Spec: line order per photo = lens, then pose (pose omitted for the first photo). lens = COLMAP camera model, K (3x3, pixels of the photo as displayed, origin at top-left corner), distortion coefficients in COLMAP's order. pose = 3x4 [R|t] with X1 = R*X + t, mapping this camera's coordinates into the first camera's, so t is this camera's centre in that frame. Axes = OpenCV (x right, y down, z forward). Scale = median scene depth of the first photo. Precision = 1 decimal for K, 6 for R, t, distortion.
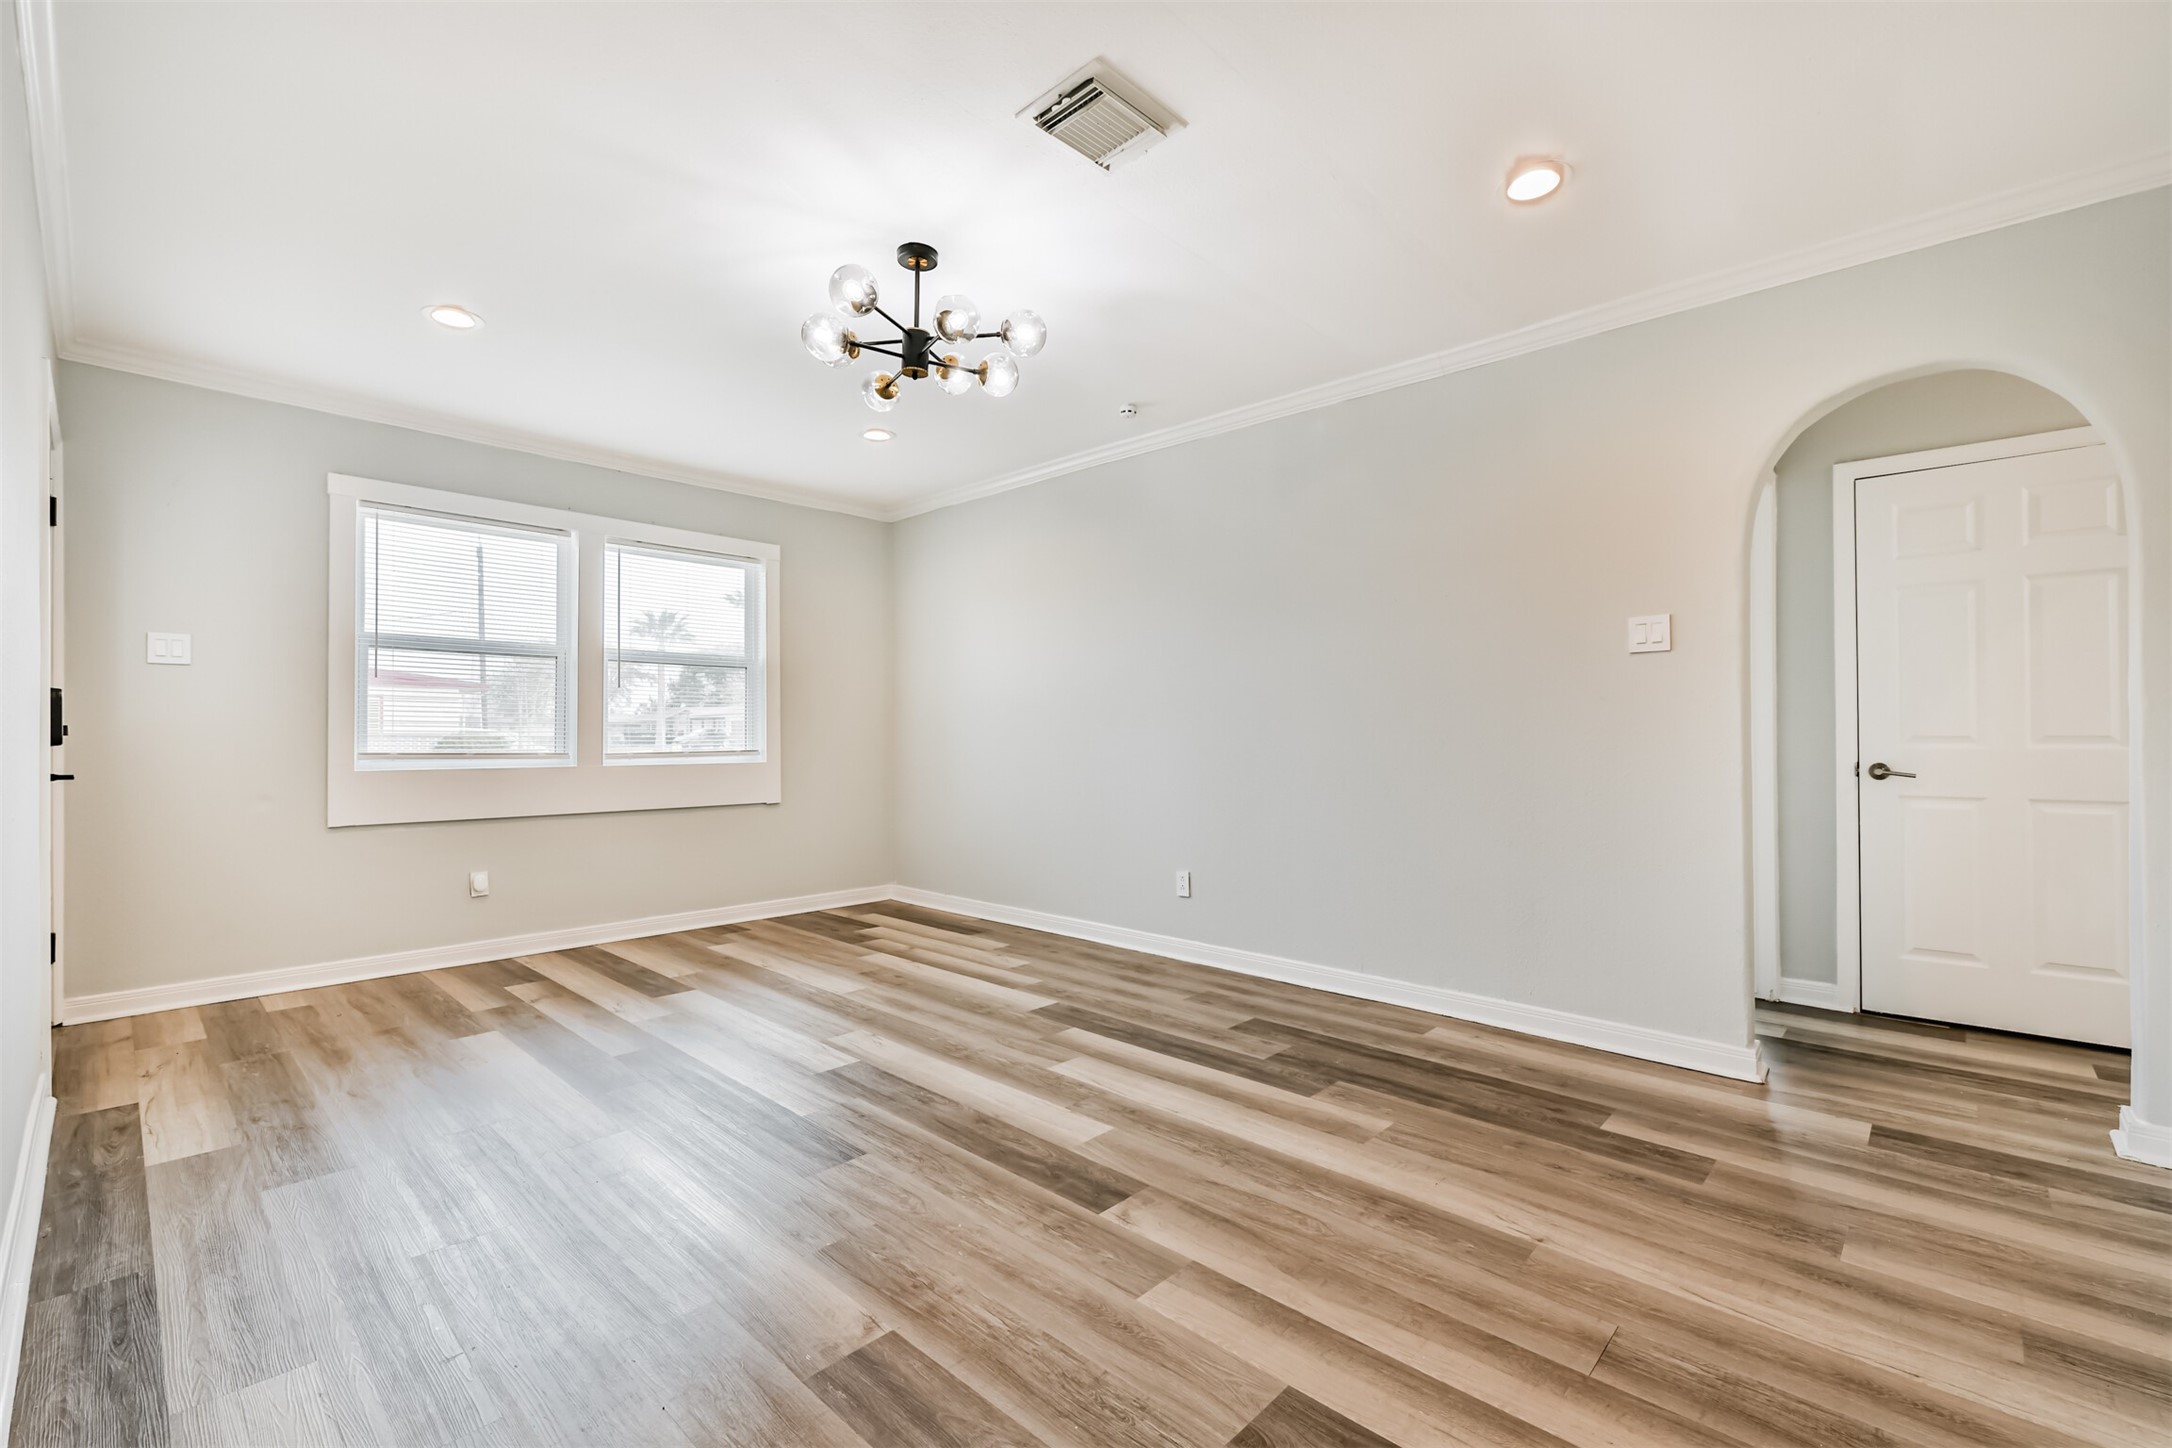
lens RADIAL K [[935.9, 0, 1083.2], [0, 935.9, 731.8], [0, 0, 1]] dist [0.001384, 0.000034]
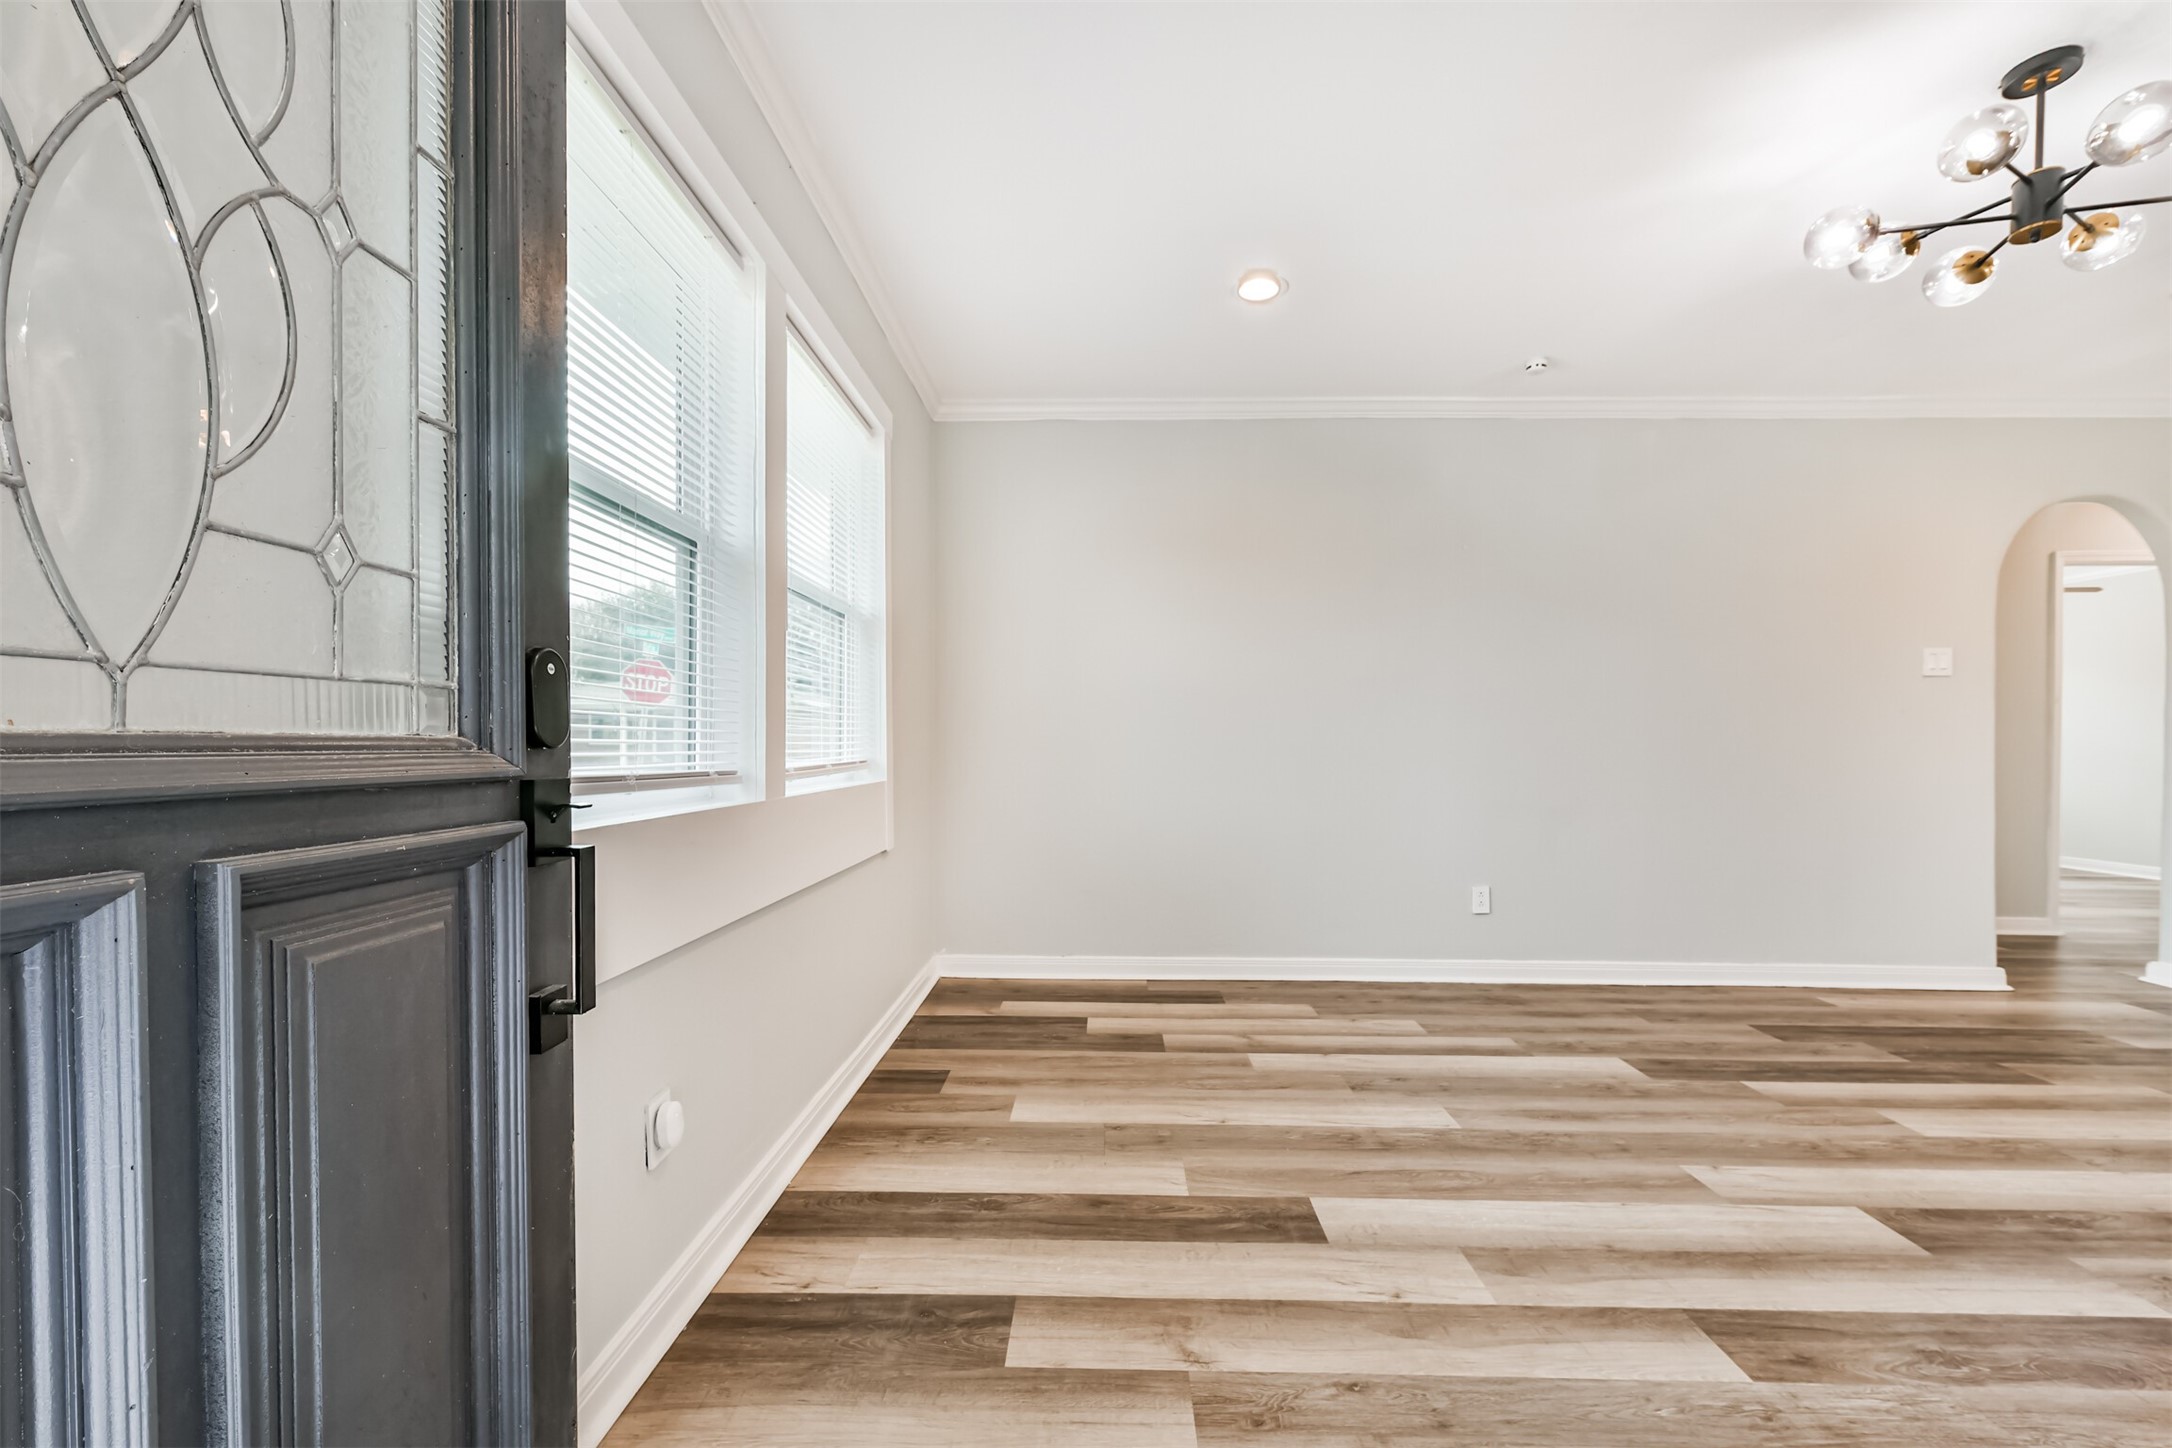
lens RADIAL K [[848.3, 0, 1082.2], [0, 848.3, 738.1], [0, 0, 1]] dist [-0.001014, -0.000106]
pose [[0.742054, 0.012835, 0.670217, -1.063578], [-0.006663, 0.999909, -0.011771, 0.022461], [-0.670307, 0.004269, 0.742072, 0.916668]]
